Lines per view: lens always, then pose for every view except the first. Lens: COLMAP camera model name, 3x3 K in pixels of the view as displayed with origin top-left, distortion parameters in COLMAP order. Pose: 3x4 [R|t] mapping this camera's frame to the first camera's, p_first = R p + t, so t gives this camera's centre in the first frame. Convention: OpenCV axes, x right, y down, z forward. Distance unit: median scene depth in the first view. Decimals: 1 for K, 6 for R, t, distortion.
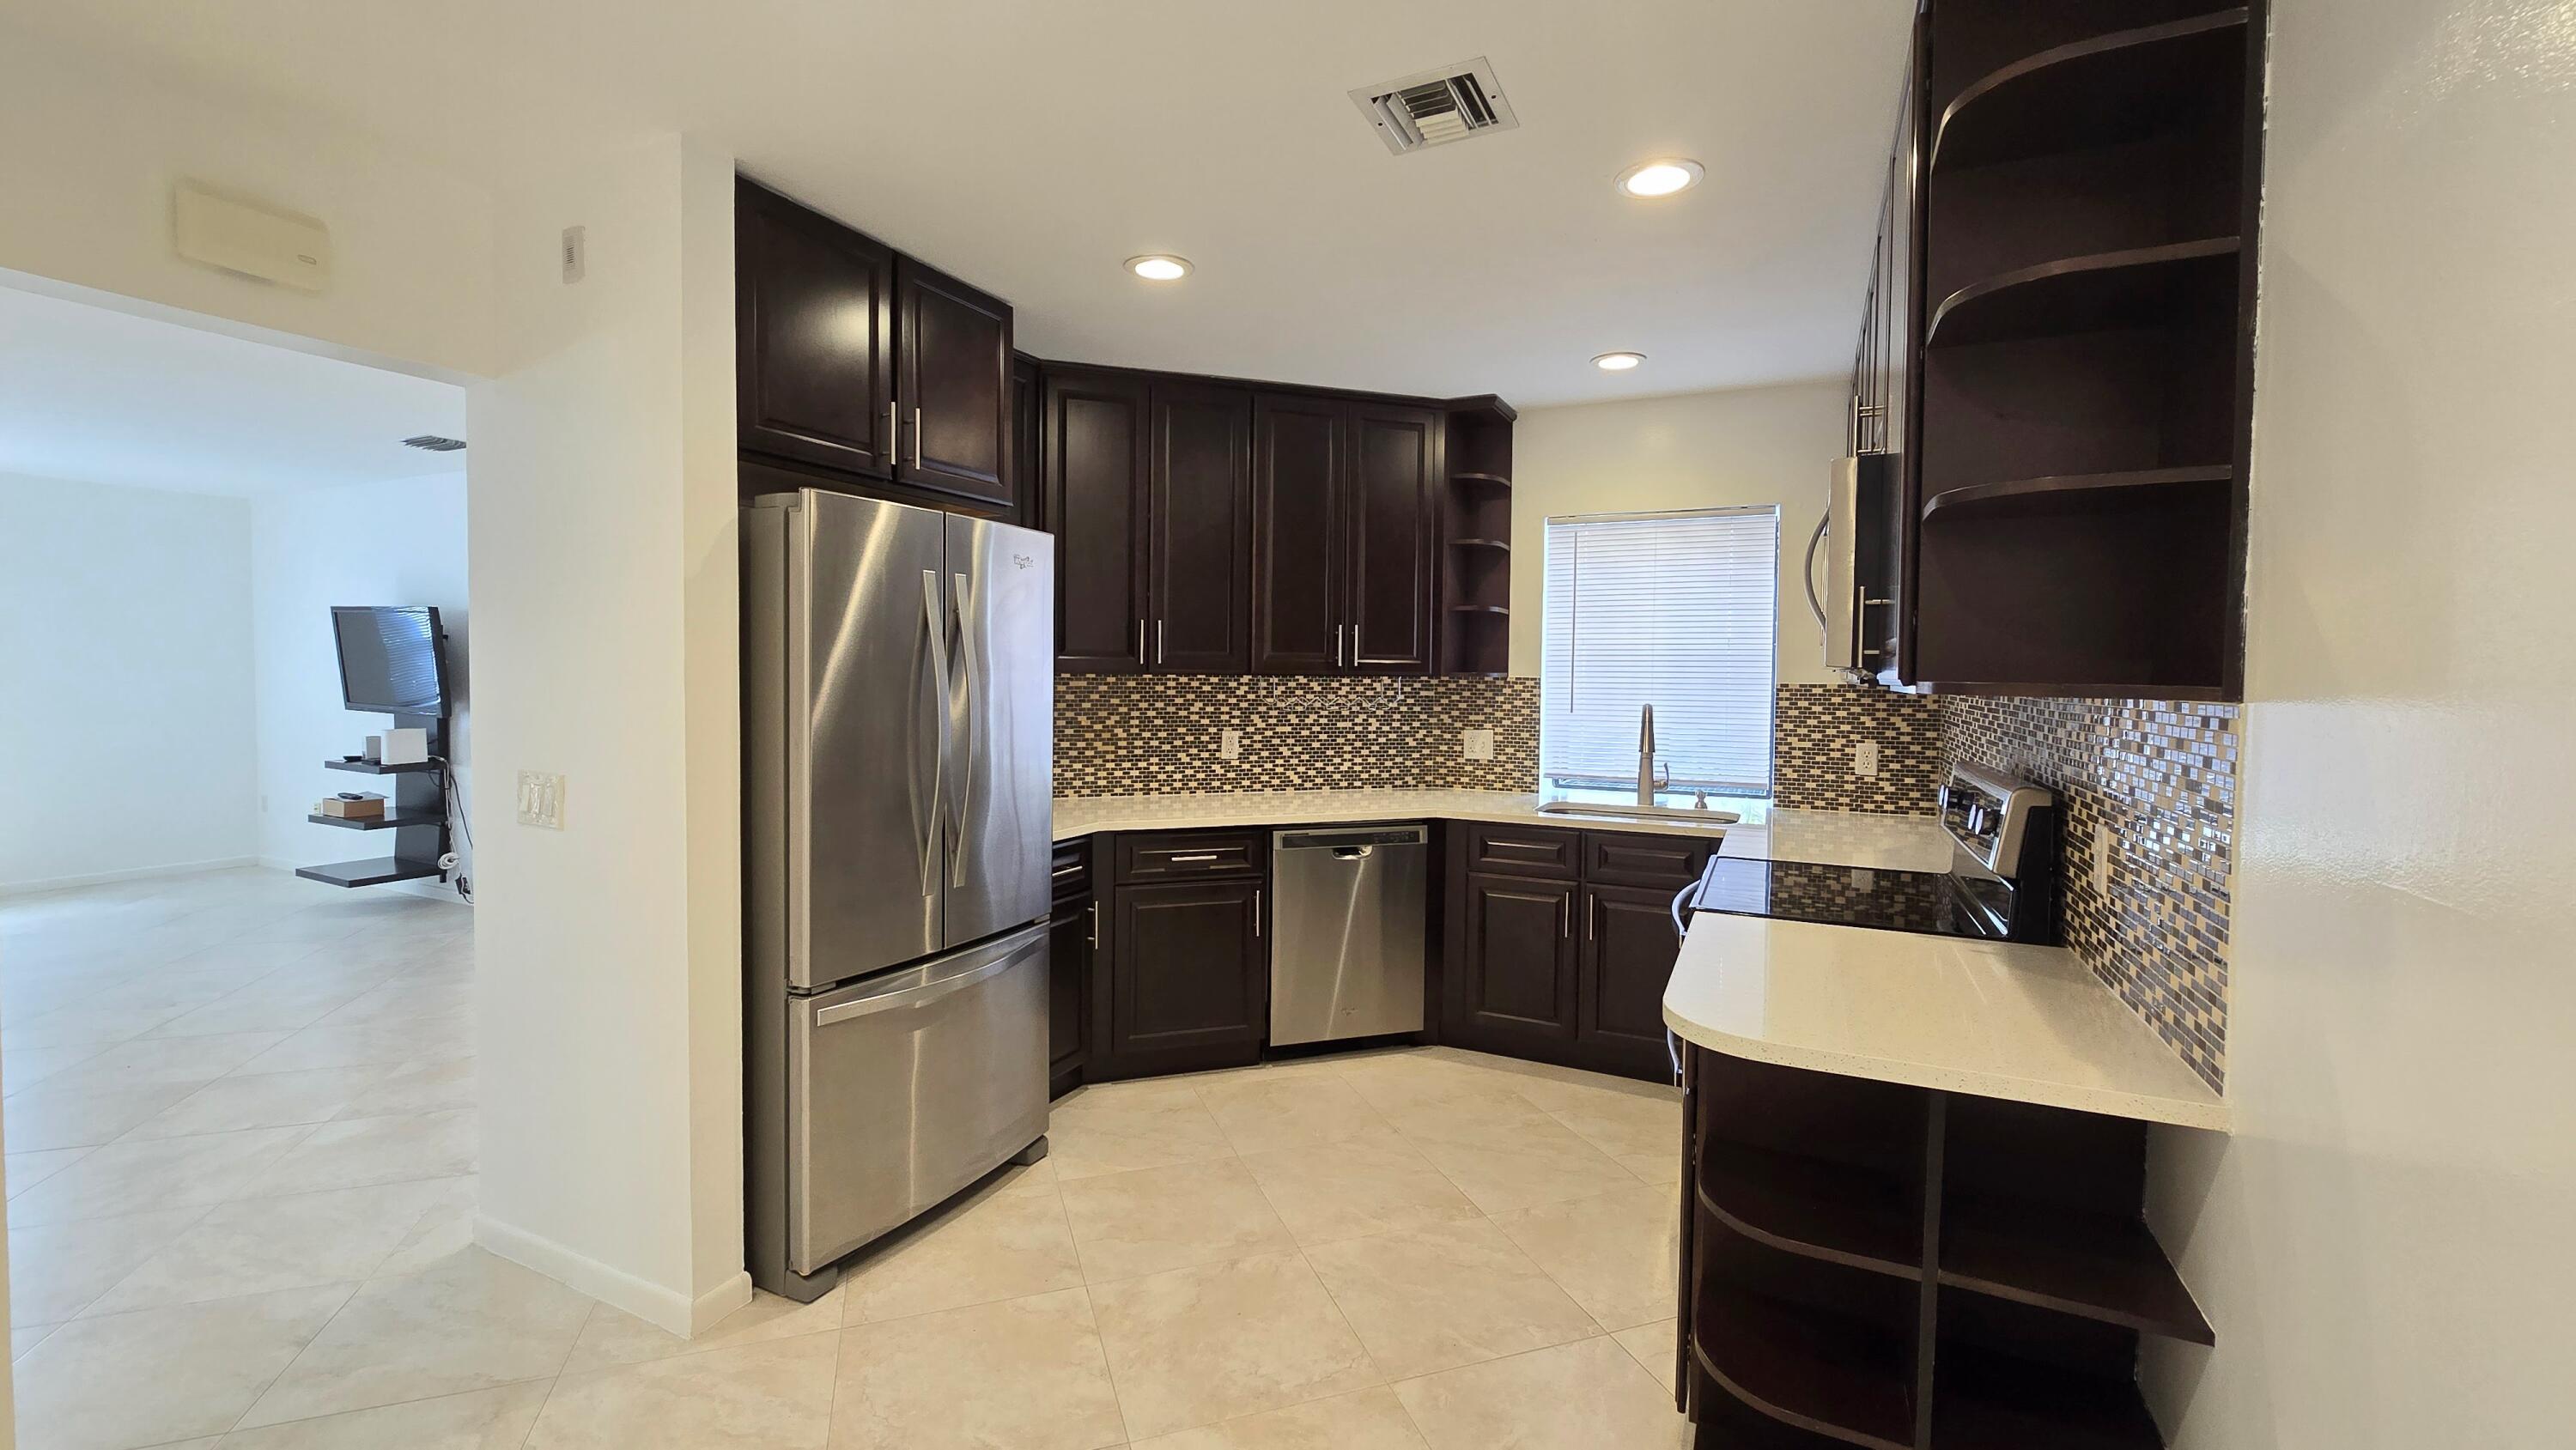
lens RADIAL K [[1057.2, 0, 1284.5], [0, 1057.2, 718.8], [0, 0, 1]] dist [-0.003721, -0.000176]
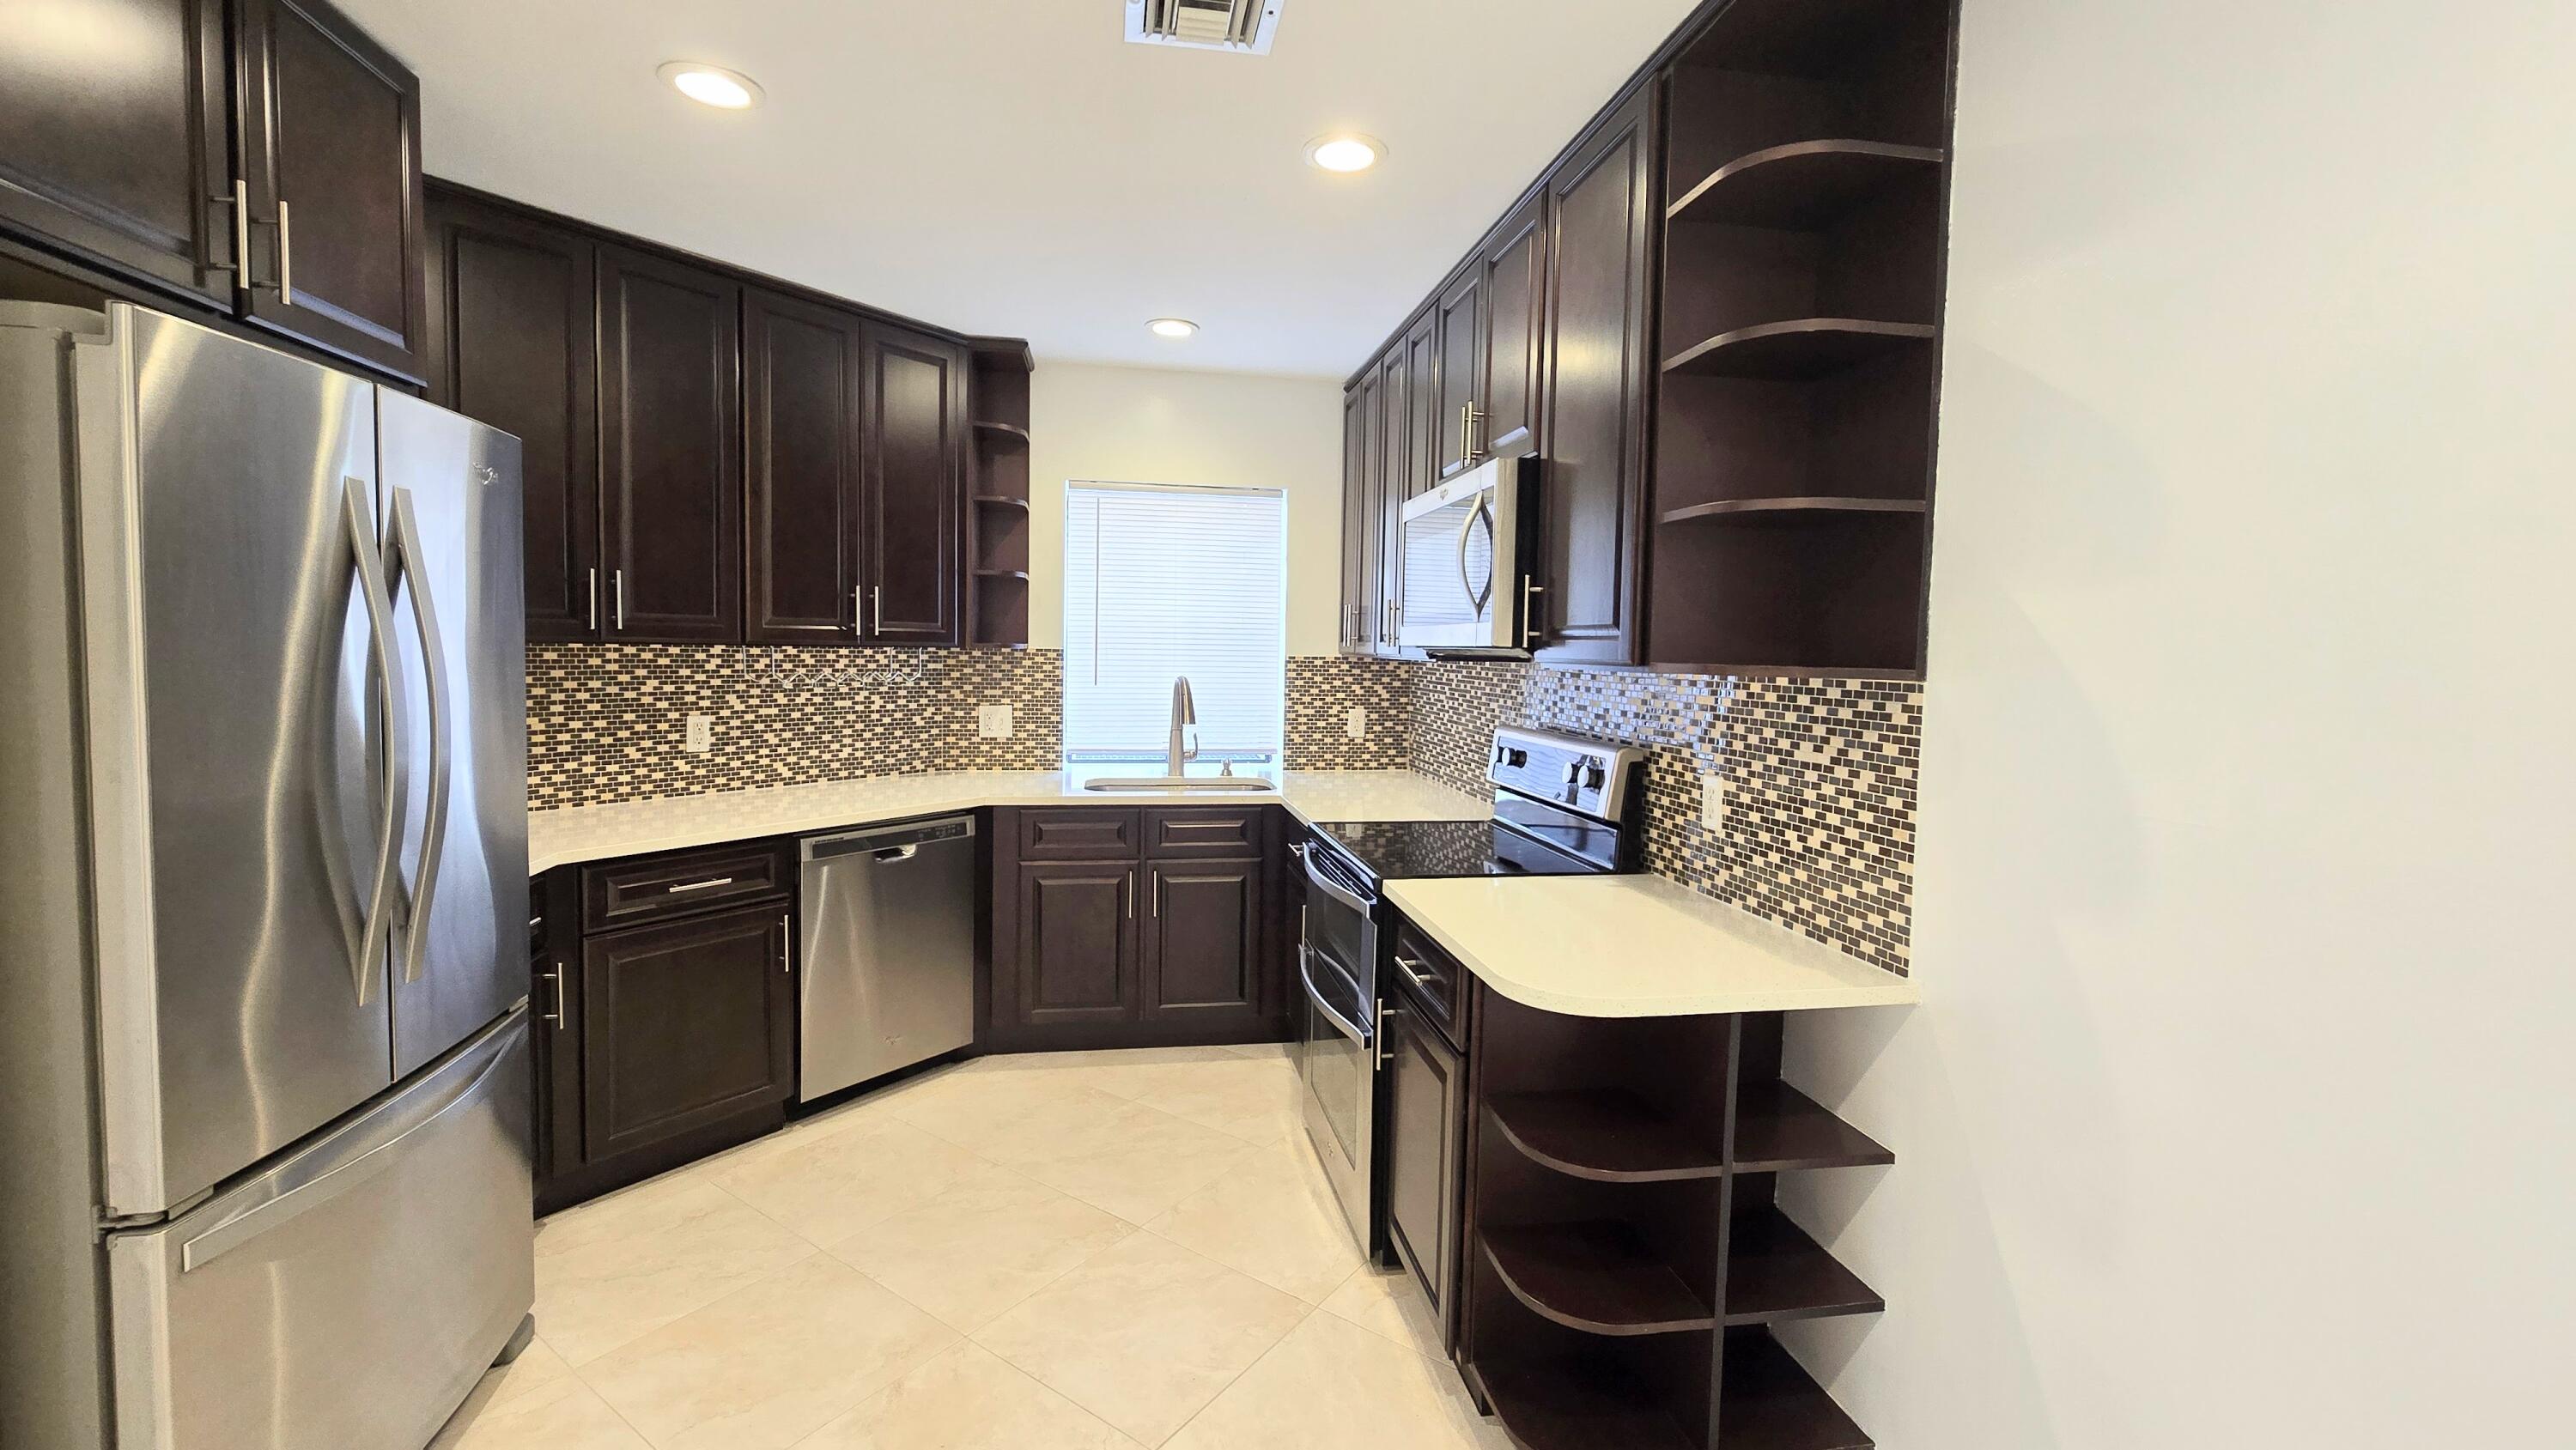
lens RADIAL K [[1057.2, 0, 1282.1], [0, 1057.2, 717.4], [0, 0, 1]] dist [-0.003721, -0.000176]
pose [[0.813181, -0.033567, 0.581042, -0.168709], [0.015321, 0.999224, 0.036284, -0.009977], [-0.581809, -0.020603, 0.813064, 0.124649]]
